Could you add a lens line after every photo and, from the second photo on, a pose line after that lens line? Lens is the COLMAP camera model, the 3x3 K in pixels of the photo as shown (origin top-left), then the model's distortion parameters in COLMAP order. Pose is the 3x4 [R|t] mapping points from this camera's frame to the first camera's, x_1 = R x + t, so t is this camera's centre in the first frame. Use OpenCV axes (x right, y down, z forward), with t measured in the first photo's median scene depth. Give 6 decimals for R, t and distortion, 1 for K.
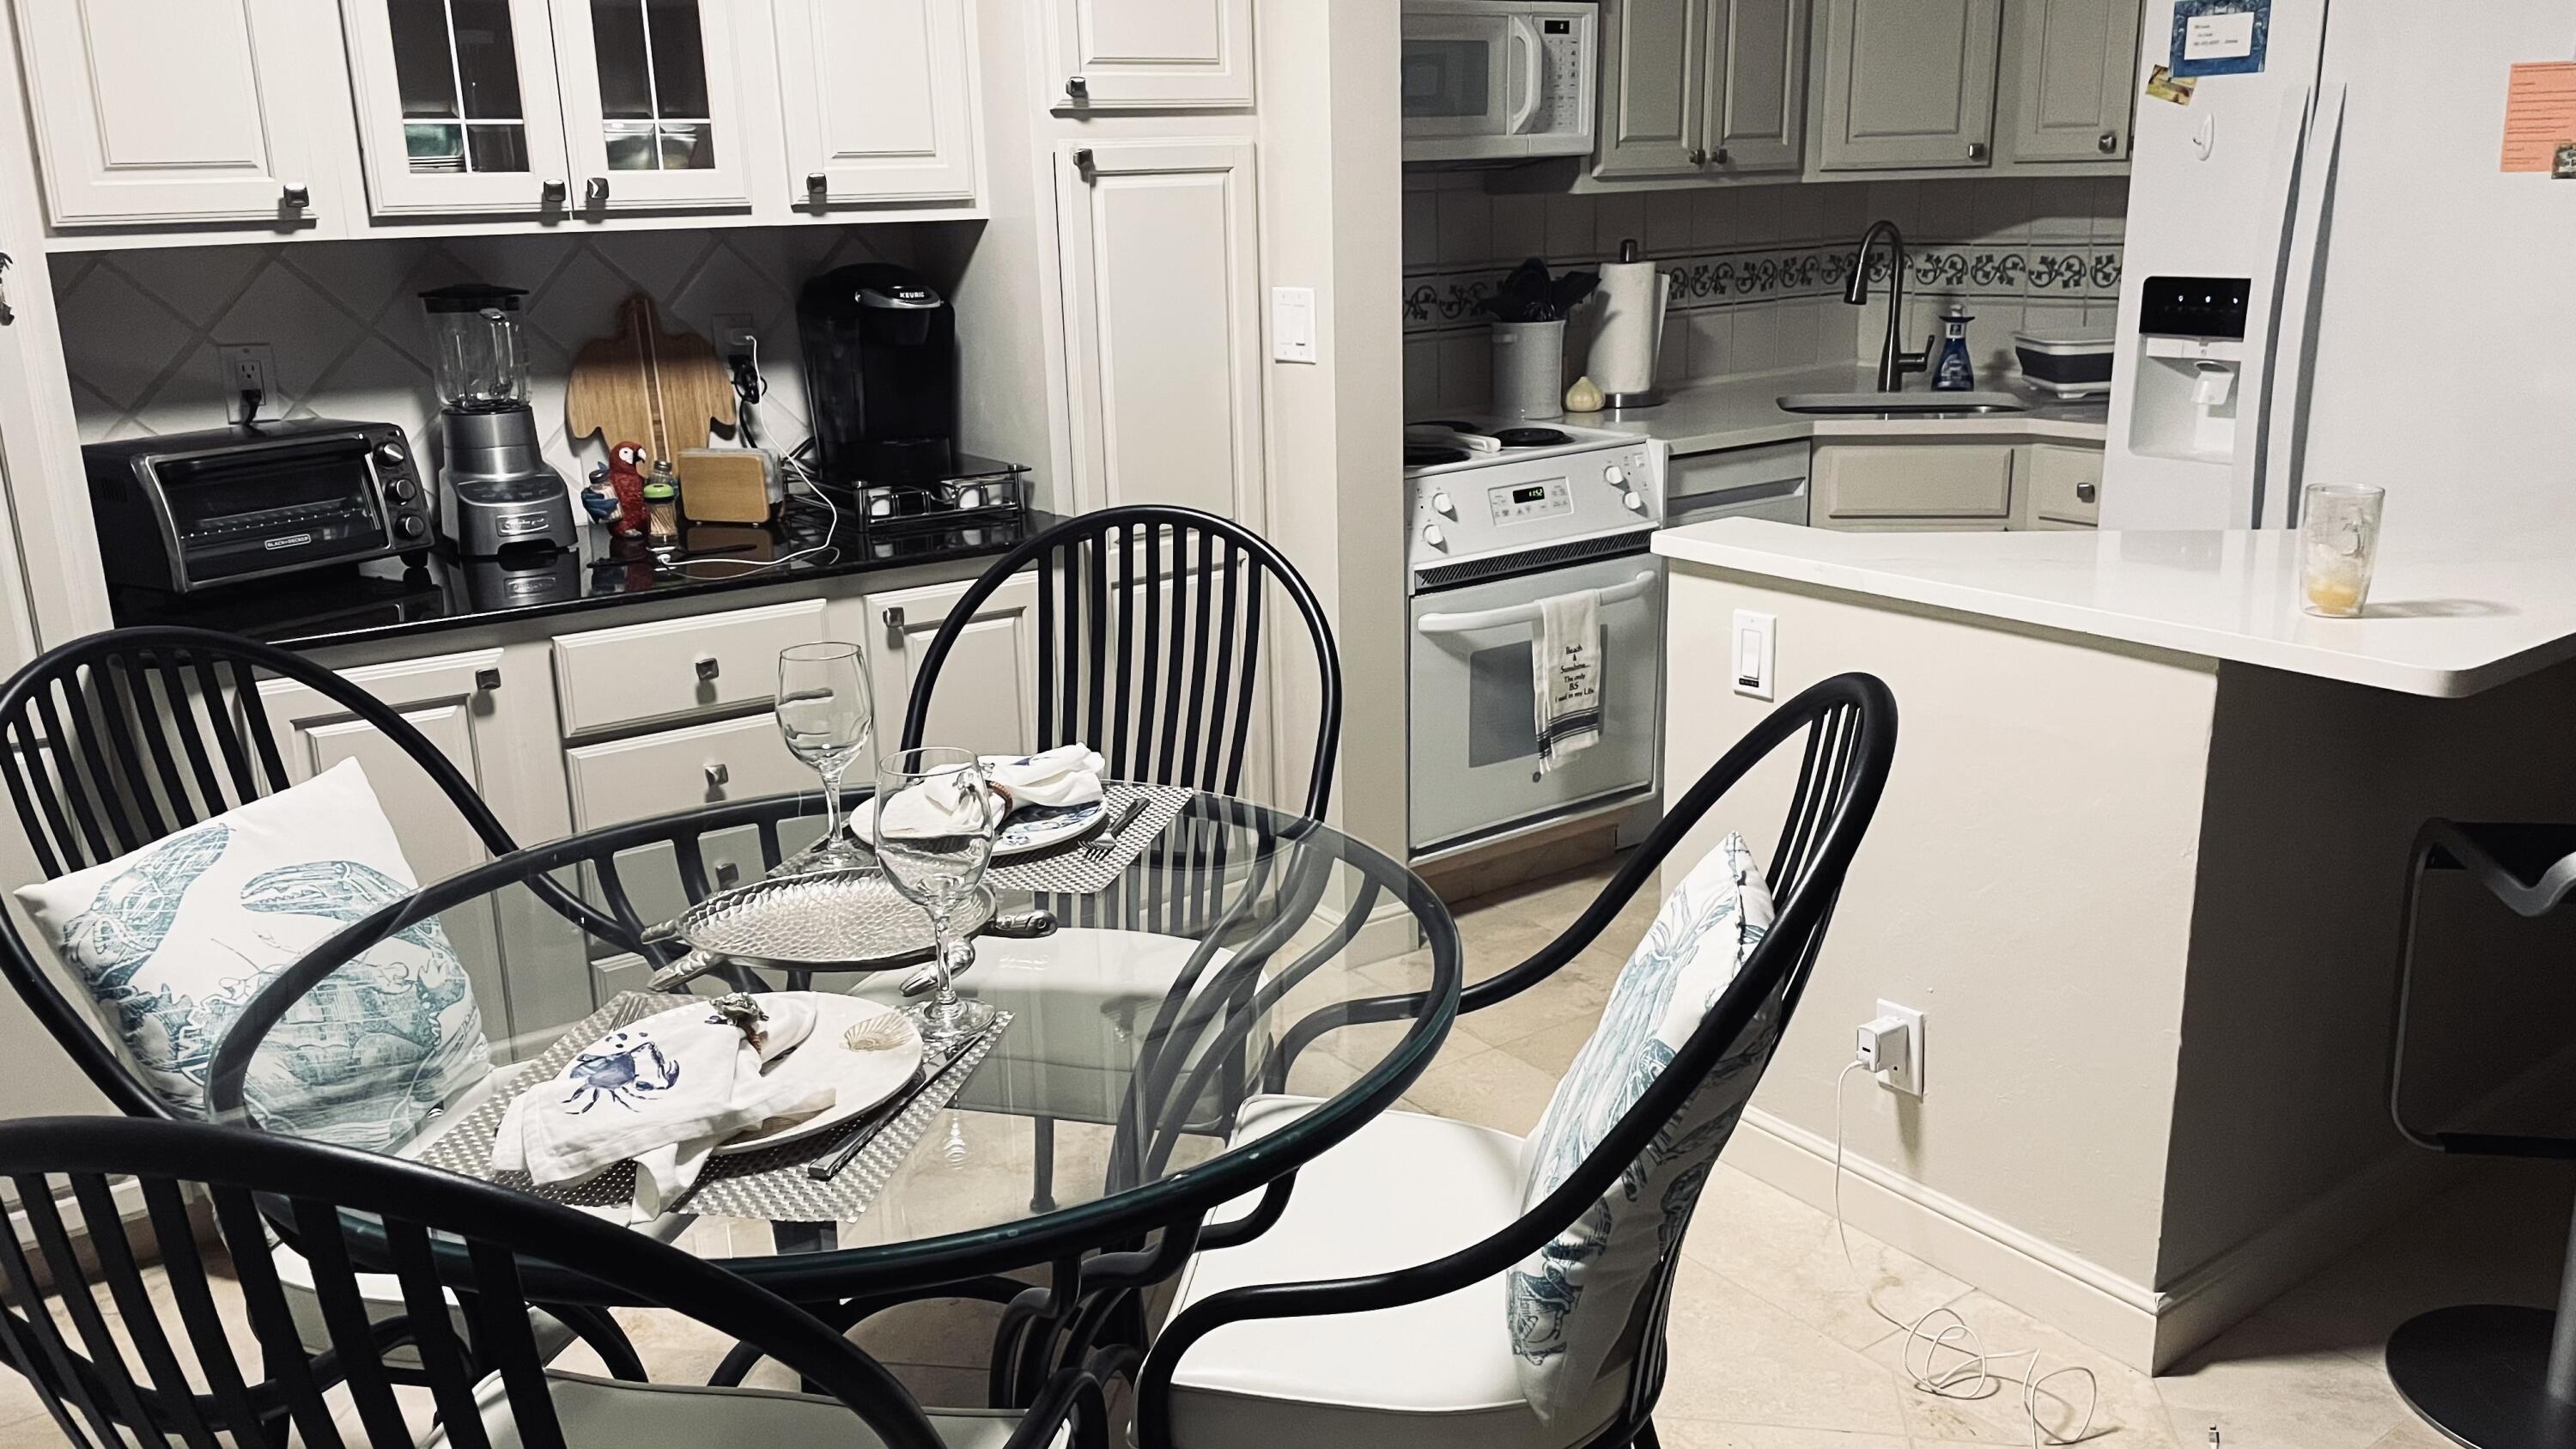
lens RADIAL K [[1995.9, 0, 1246.6], [0, 1995.9, 723.8], [0, 0, 1]] dist [0.106254, -0.150974]
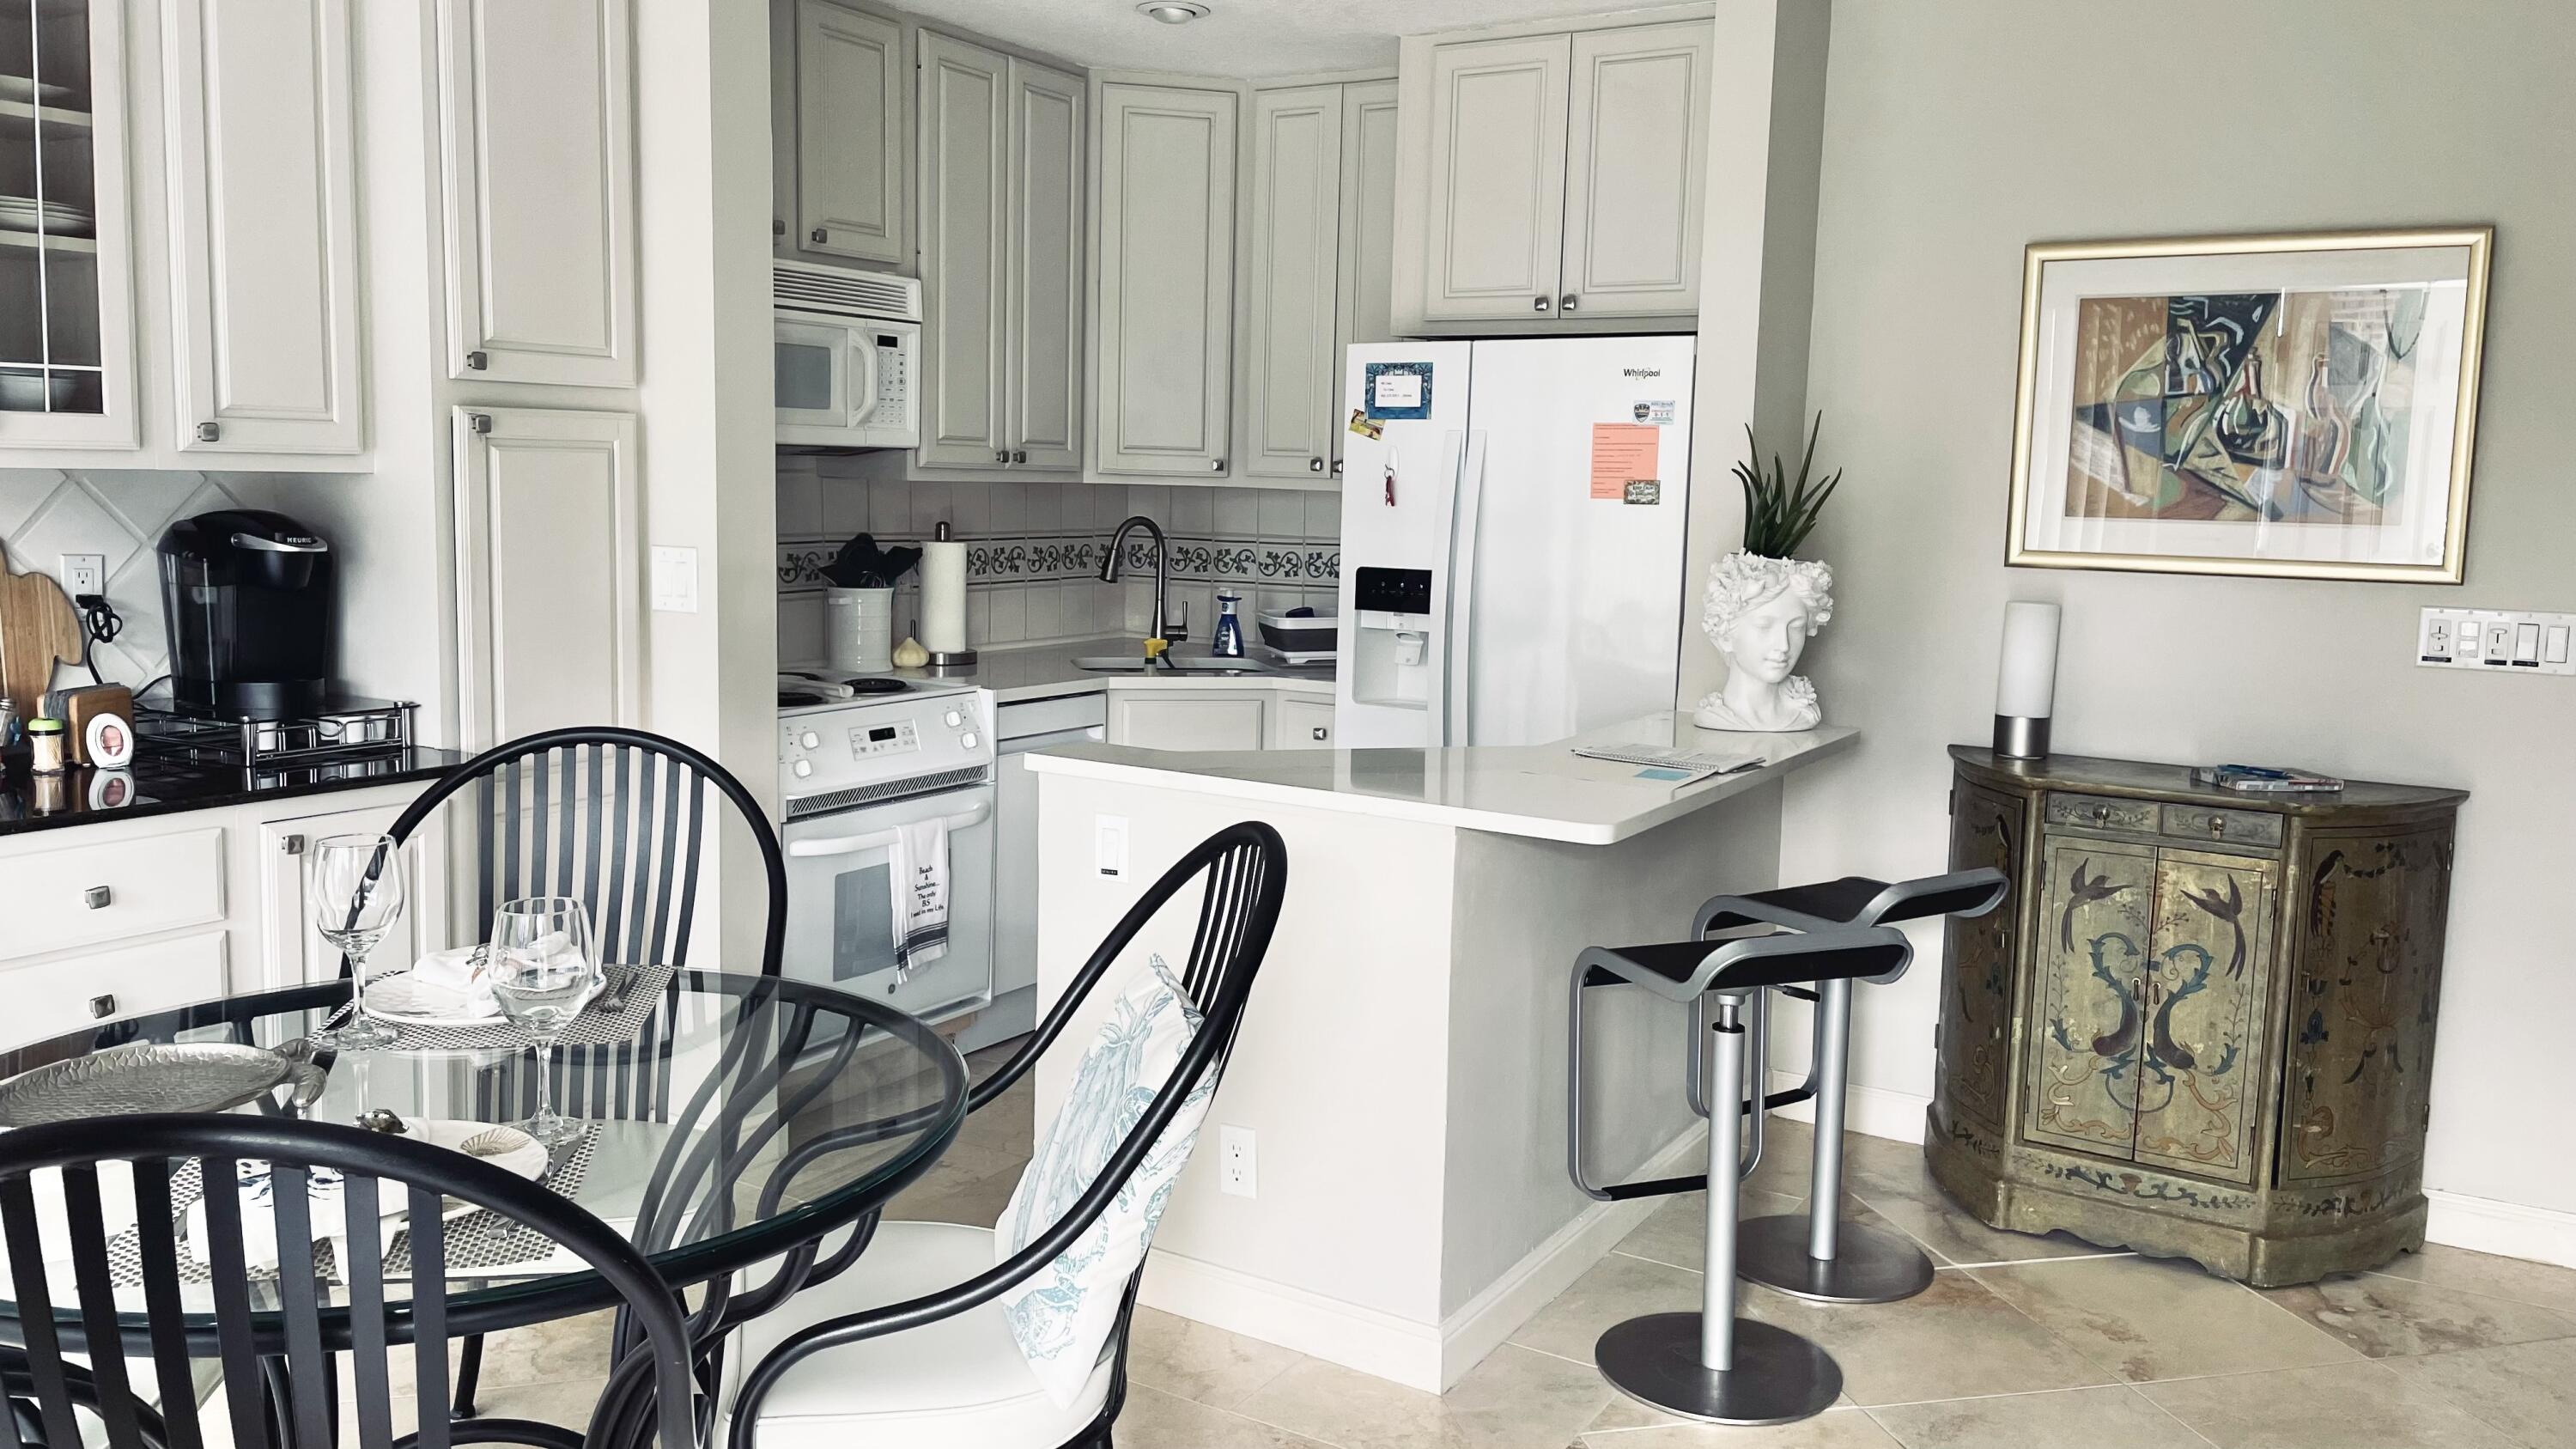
lens RADIAL K [[1963.7, 0, 1286.3], [0, 1963.7, 695.0], [0, 0, 1]] dist [0.102955, -0.151369]
pose [[0.920985, 0.004276, 0.389576, -0.086424], [0.055239, 0.988405, -0.141437, 0.035350], [-0.385663, 0.151781, 0.910069, -0.110276]]
